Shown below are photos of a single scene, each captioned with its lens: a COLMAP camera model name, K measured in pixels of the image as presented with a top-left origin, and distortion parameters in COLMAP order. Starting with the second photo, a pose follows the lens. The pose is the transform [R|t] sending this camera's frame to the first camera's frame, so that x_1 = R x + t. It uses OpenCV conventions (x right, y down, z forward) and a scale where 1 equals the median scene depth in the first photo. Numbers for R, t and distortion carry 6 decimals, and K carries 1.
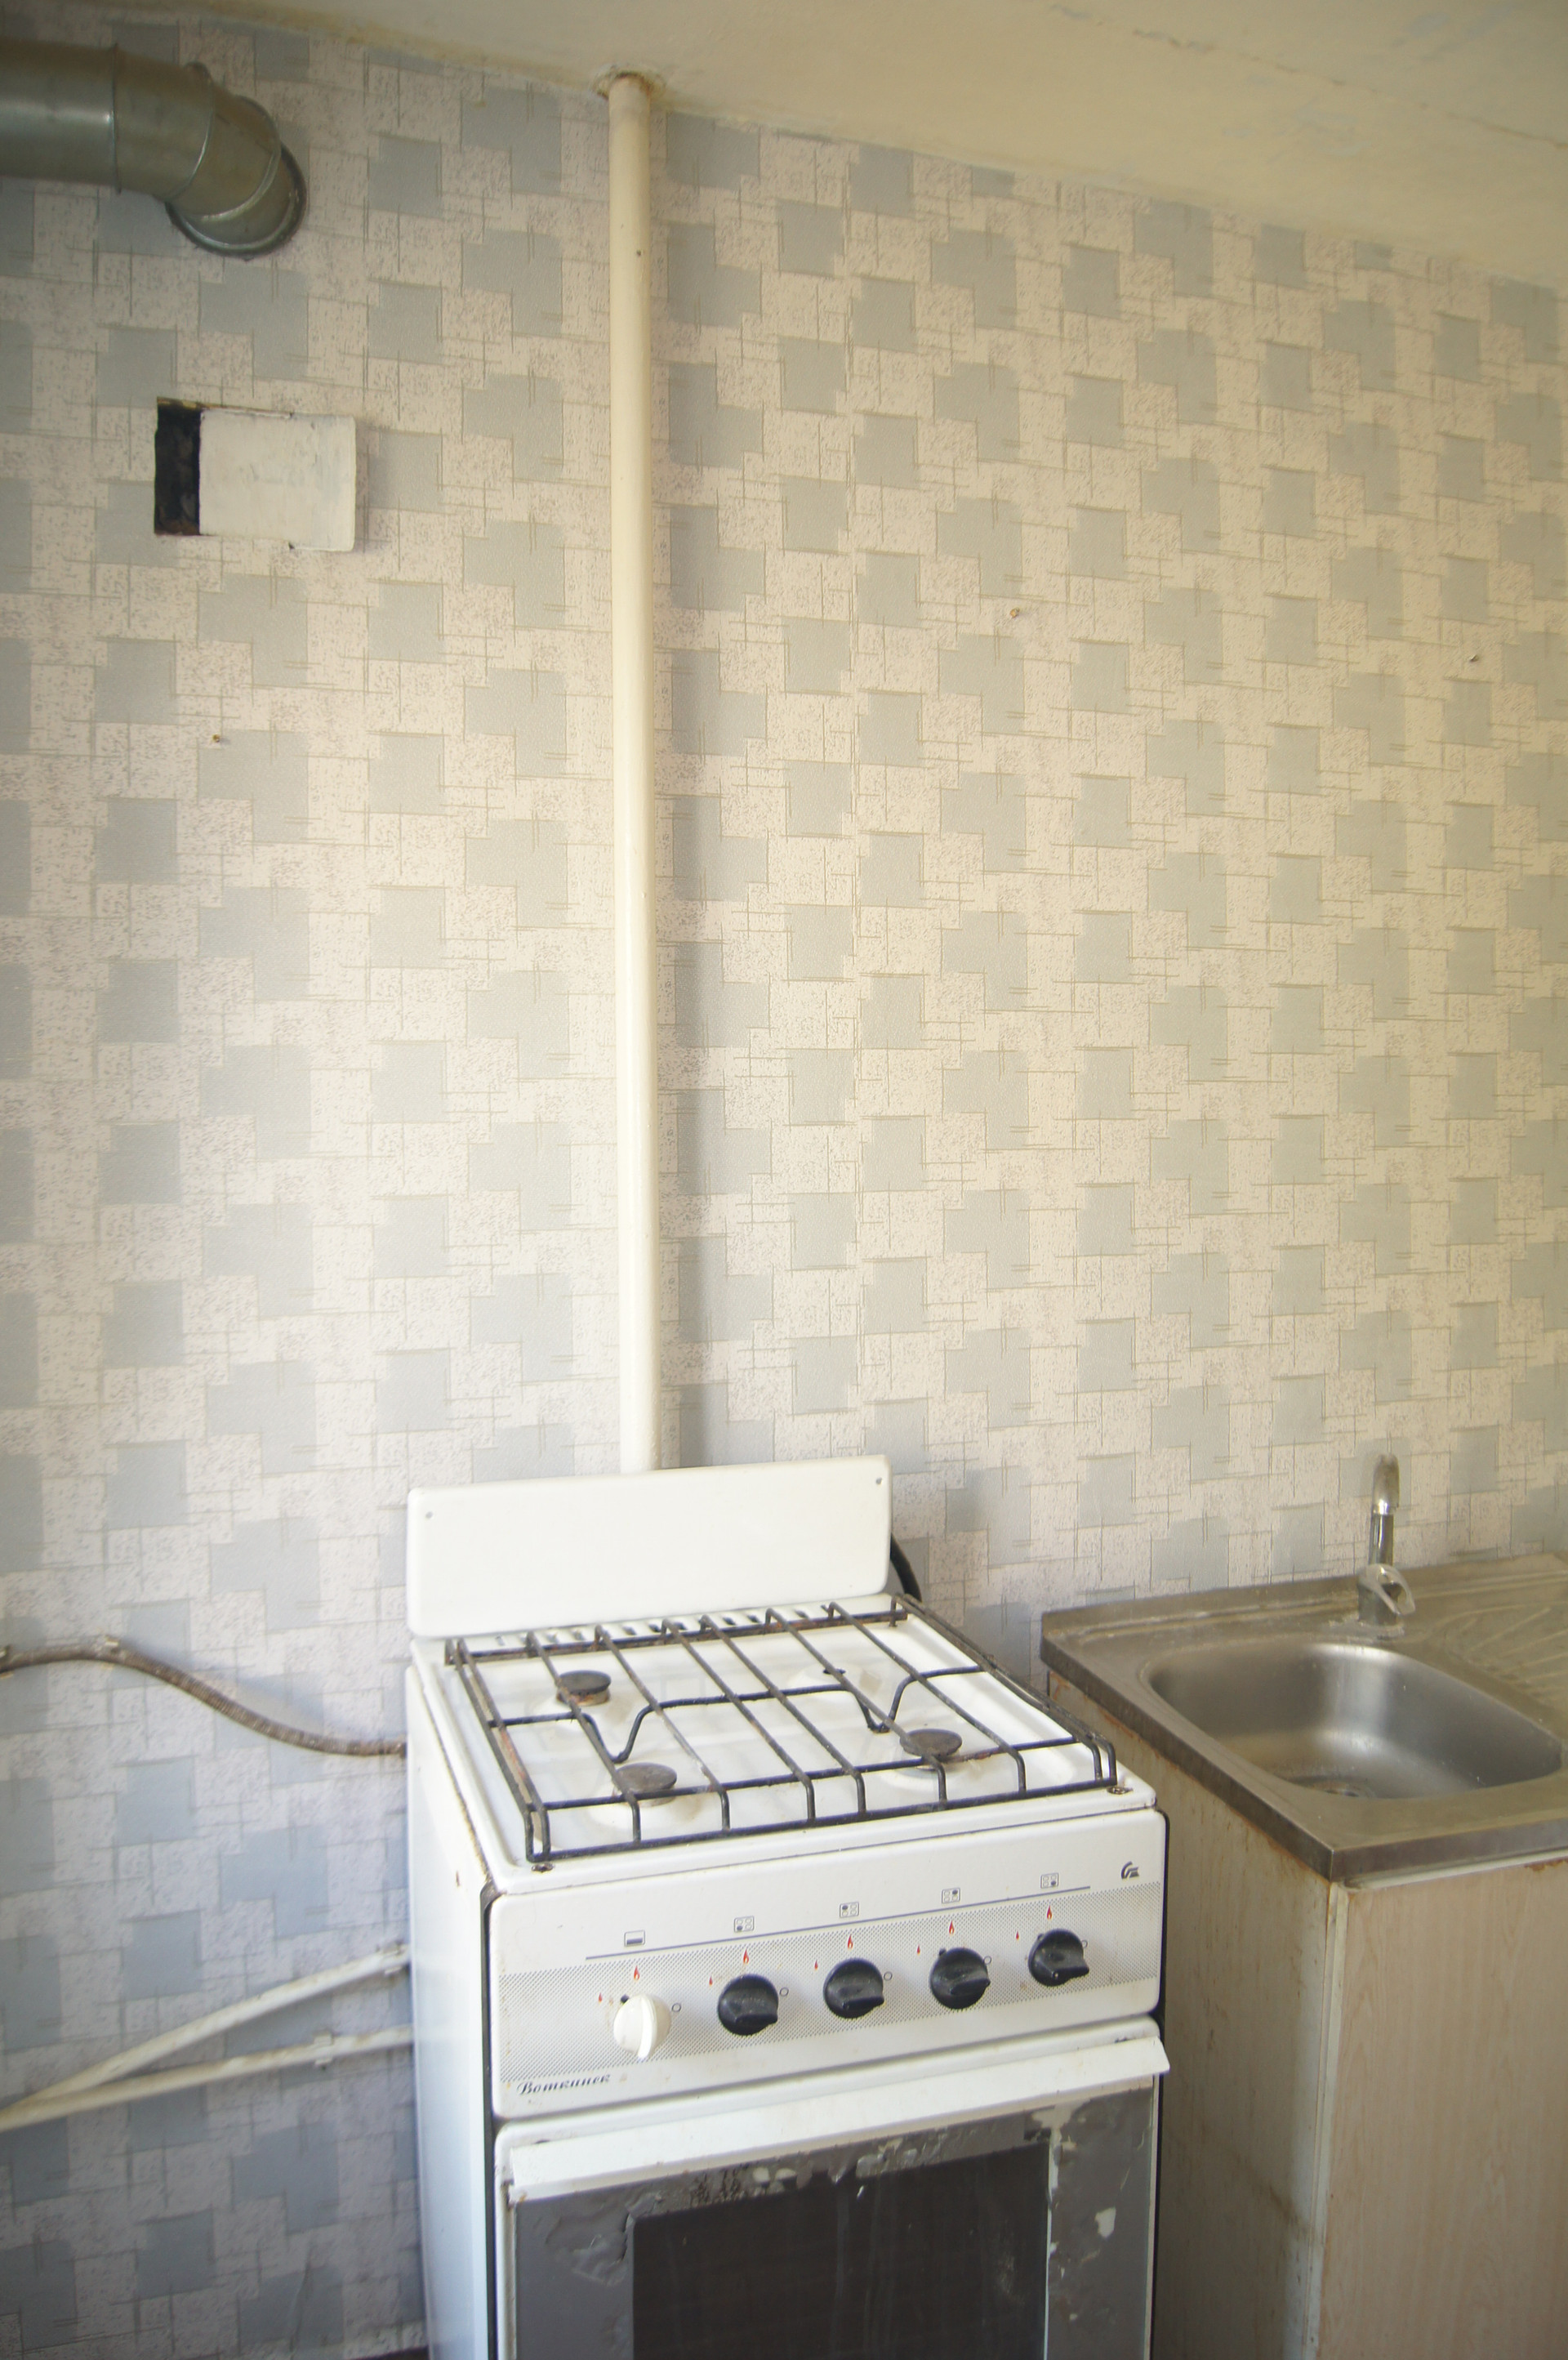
lens RADIAL K [[1868.5, 0, 766.7], [0, 1868.5, 1138.2], [0, 0, 1]] dist [-0.093865, 0.021195]
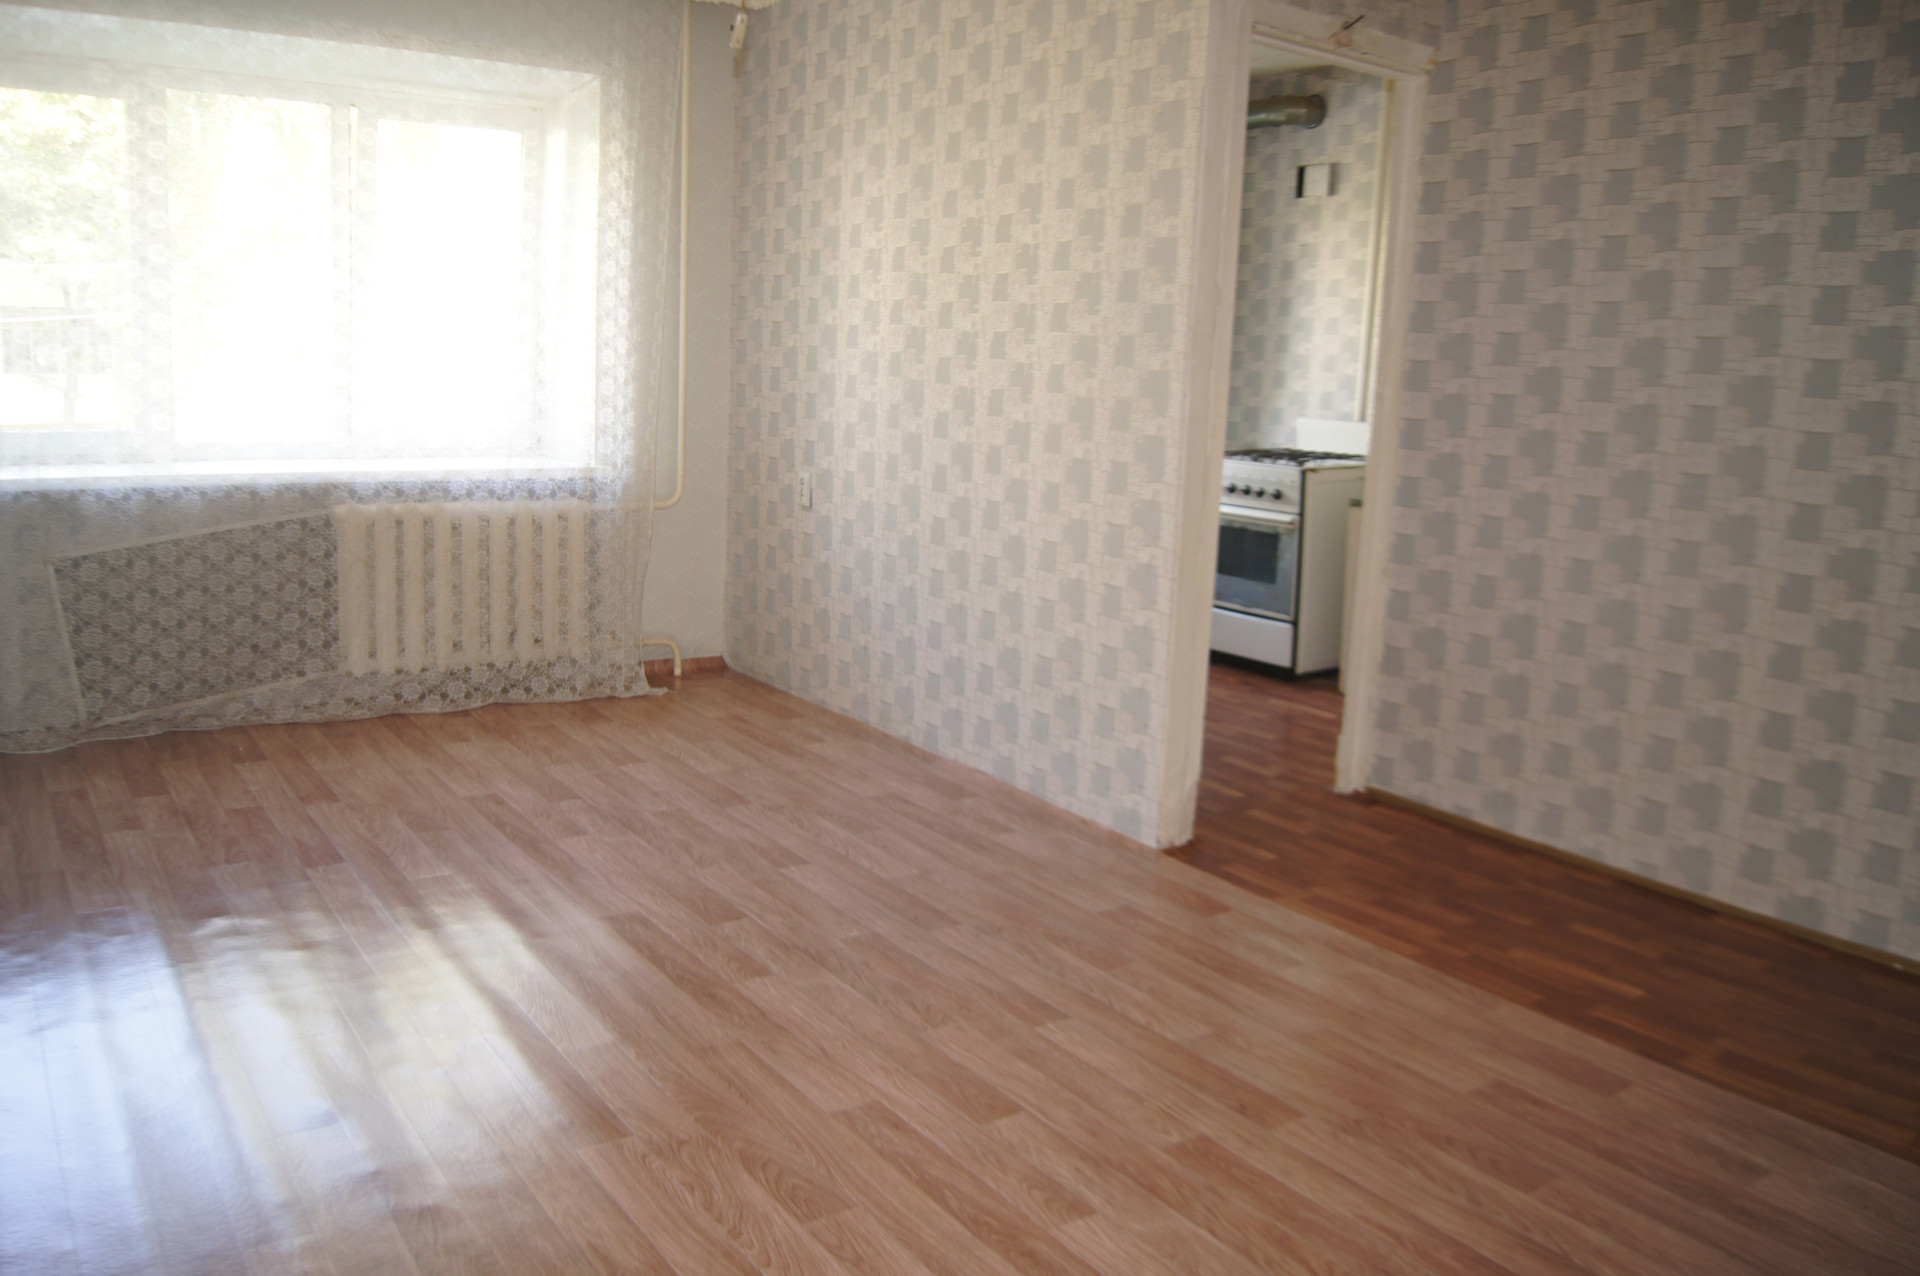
lens RADIAL K [[1520.4, 0, 961.7], [0, 1520.4, 620.8], [0, 0, 1]] dist [-0.093865, 0.021195]
pose [[0.300794, 0.176637, -0.937188, 2.857350], [-0.041511, 0.984192, 0.172173, 0.073332], [0.952785, -0.012885, 0.303371, -0.825891]]
